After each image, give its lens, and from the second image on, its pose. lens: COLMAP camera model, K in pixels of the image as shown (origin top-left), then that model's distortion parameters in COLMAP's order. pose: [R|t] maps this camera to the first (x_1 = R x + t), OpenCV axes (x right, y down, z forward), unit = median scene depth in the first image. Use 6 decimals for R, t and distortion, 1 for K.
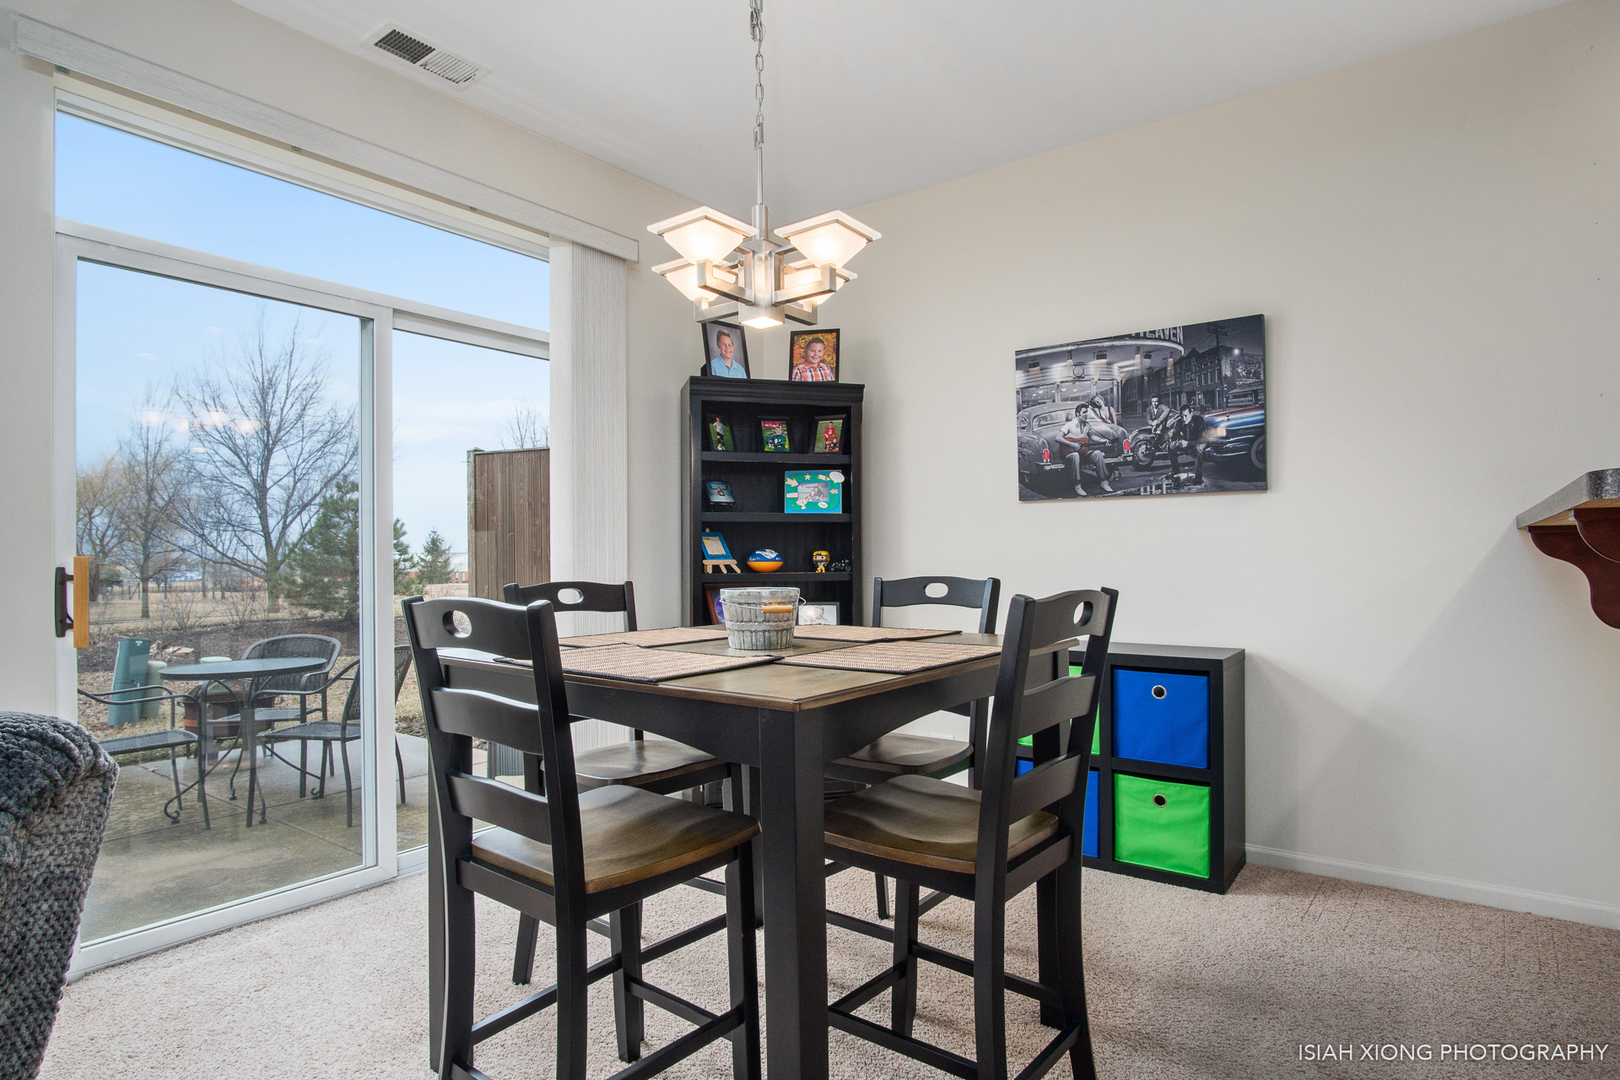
lens RADIAL K [[911.3, 0, 821.6], [0, 911.3, 547.4], [0, 0, 1]] dist [-0.012882, -0.000305]
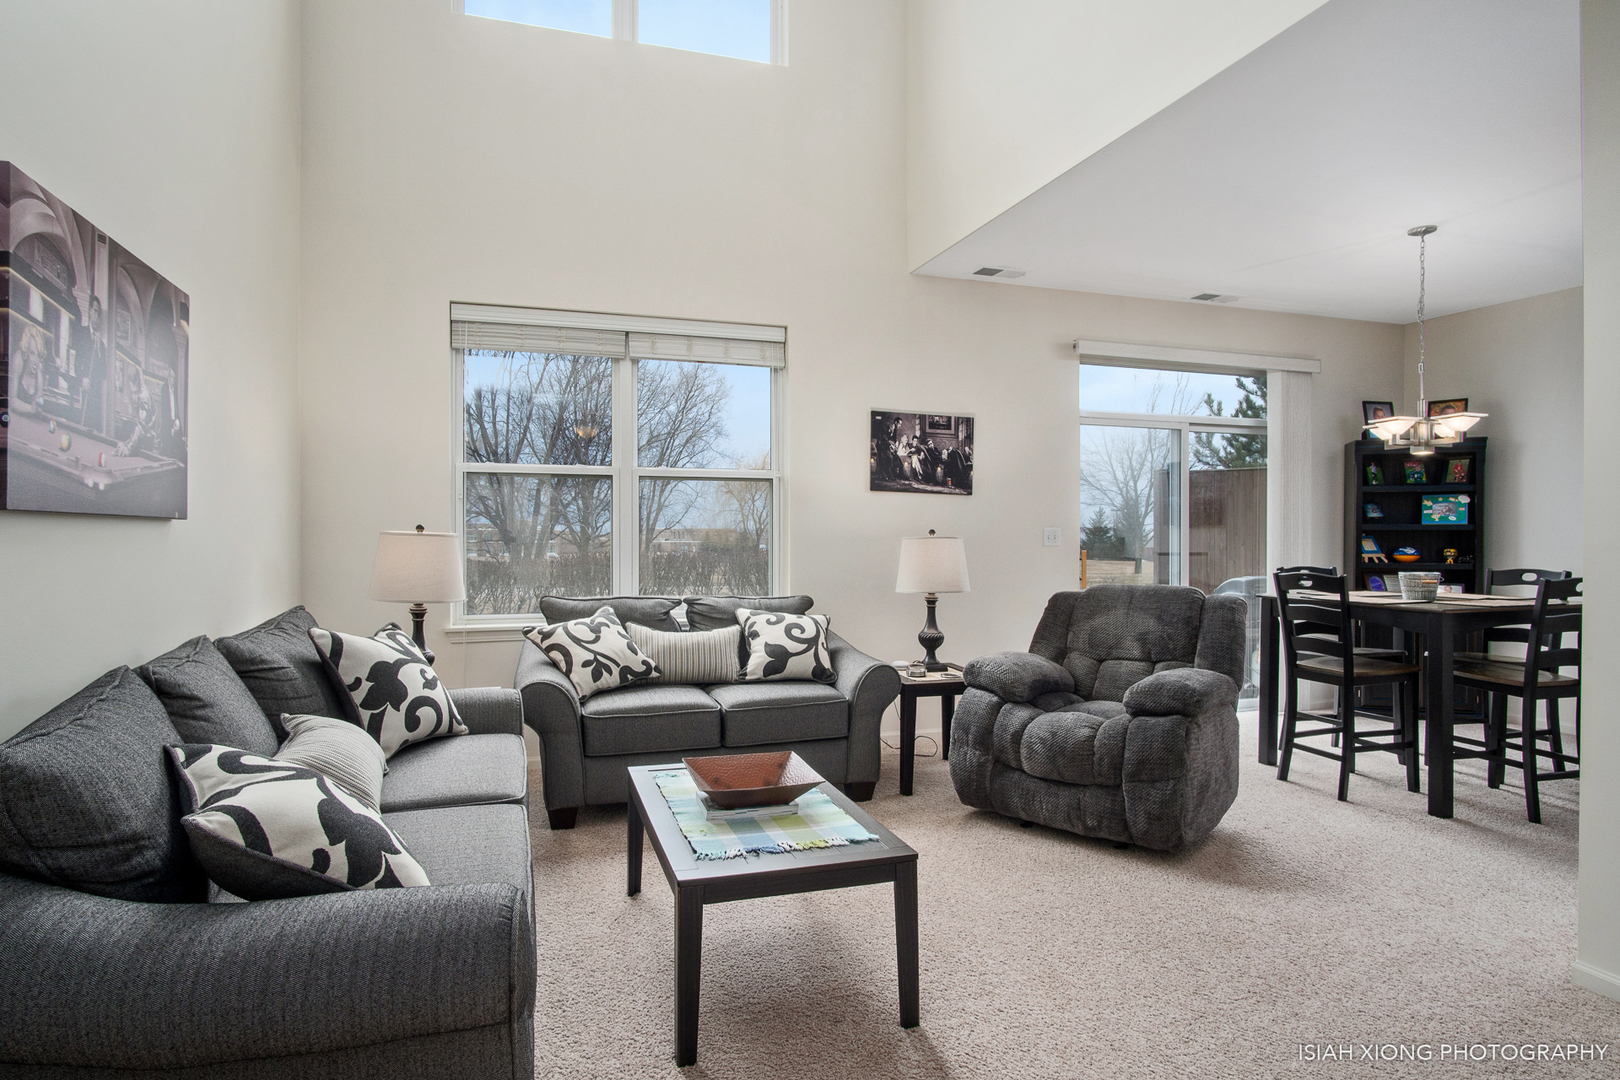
lens RADIAL K [[911.3, 0, 818.7], [0, 911.3, 549.7], [0, 0, 1]] dist [-0.012882, -0.000305]
pose [[0.829074, 0.015523, -0.558924, -0.029951], [0.000632, 0.999588, 0.028698, -0.038957], [0.559139, -0.024146, 0.828722, -0.825982]]
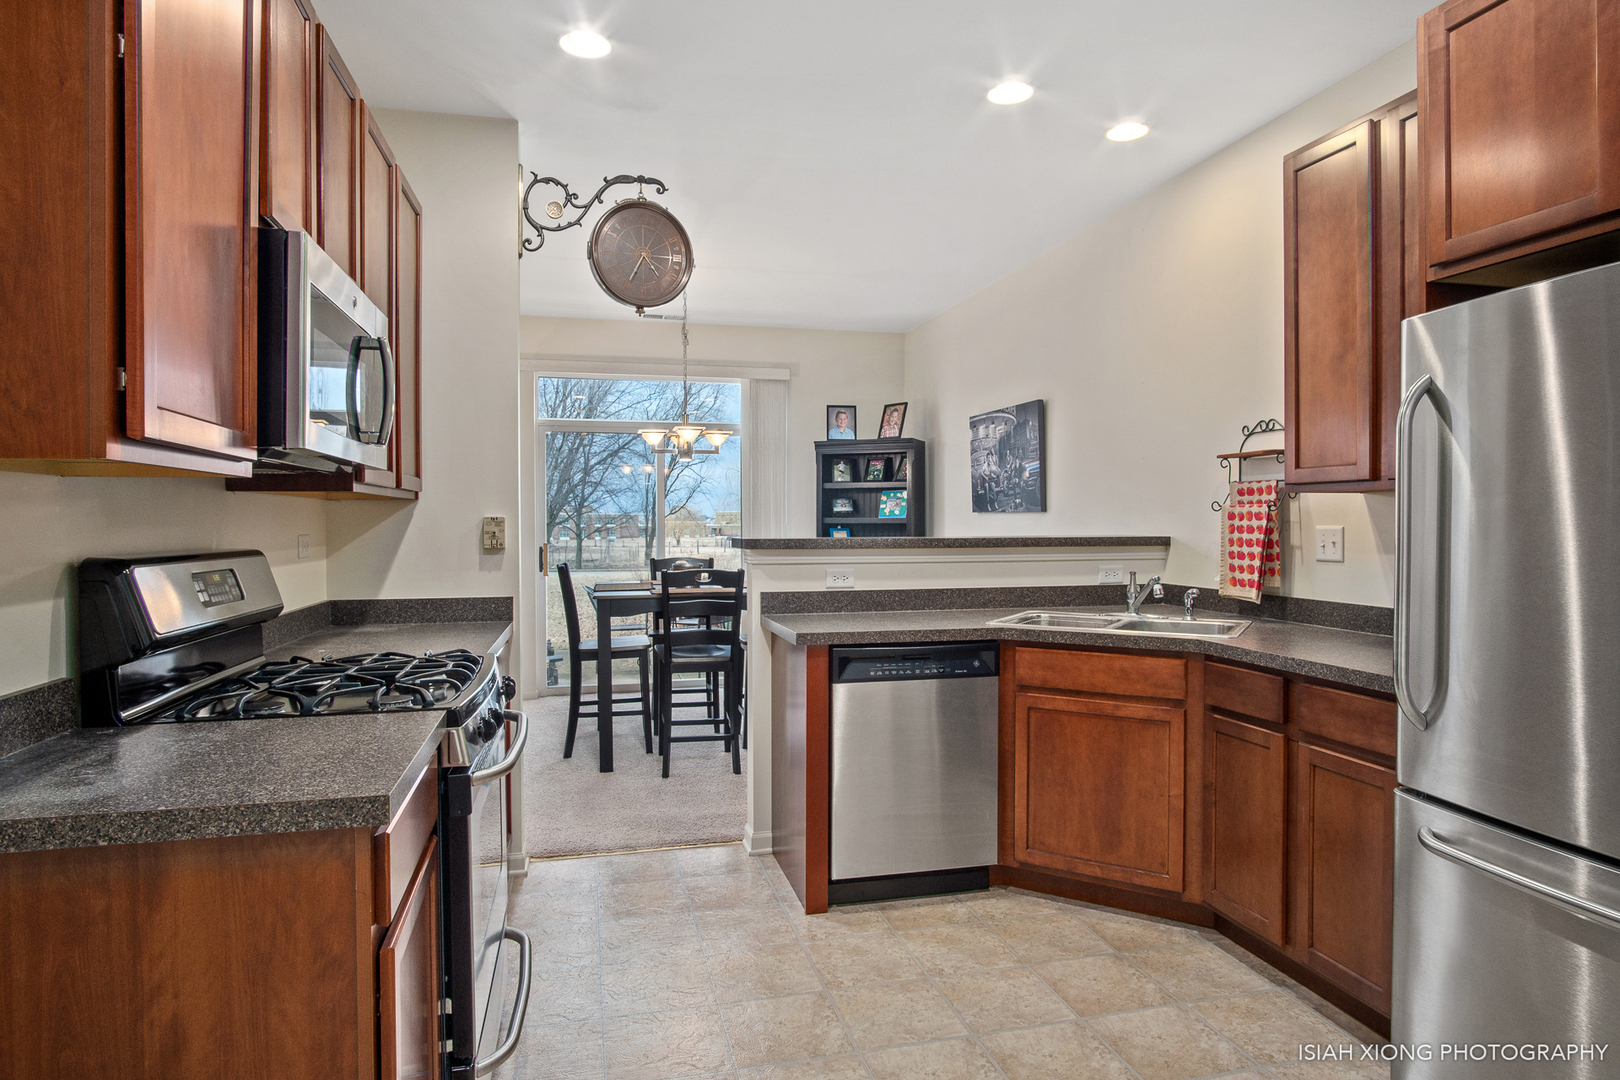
lens RADIAL K [[911.3, 0, 807.6], [0, 911.3, 531.1], [0, 0, 1]] dist [-0.012882, -0.000305]
pose [[0.779699, 0.011857, -0.626042, 0.907873], [0.006100, 0.999629, 0.026530, -0.058201], [0.626125, -0.024504, 0.779338, -0.373359]]
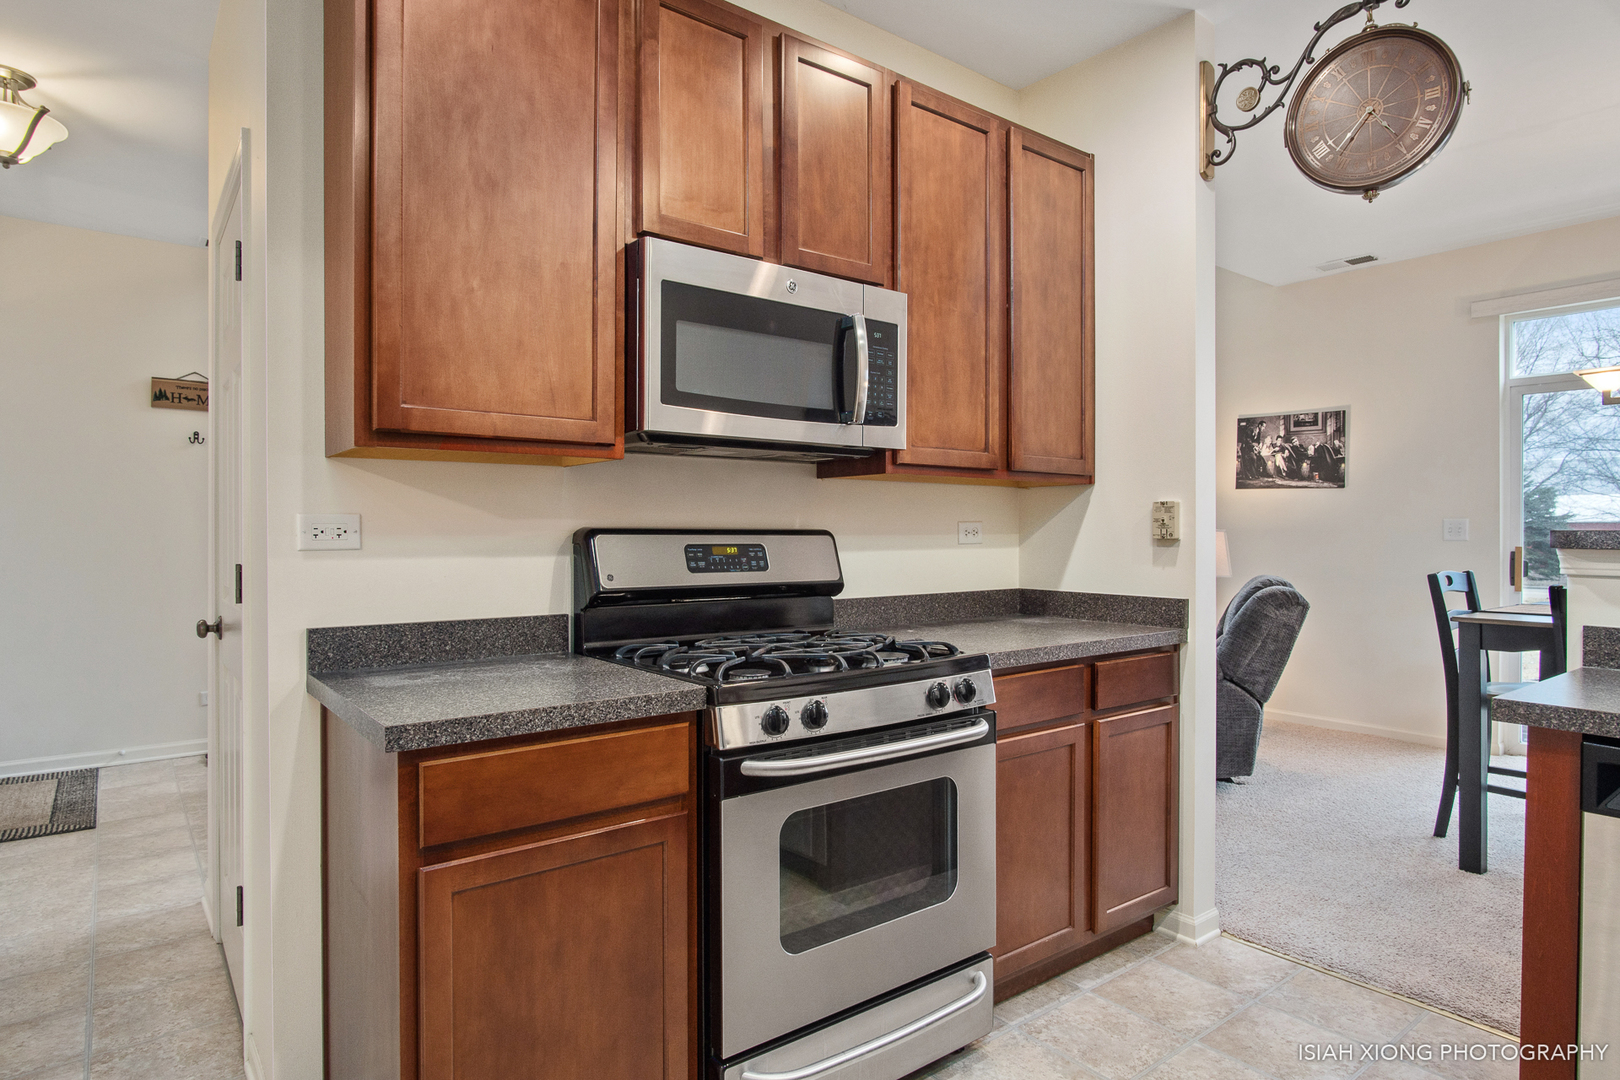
lens RADIAL K [[911.3, 0, 806.6], [0, 911.3, 536.3], [0, 0, 1]] dist [-0.012882, -0.000305]
pose [[-0.253825, 0.015001, -0.967134, 0.901046], [0.014273, 0.999829, 0.011762, -0.036721], [0.967145, -0.010818, -0.253996, -0.001520]]
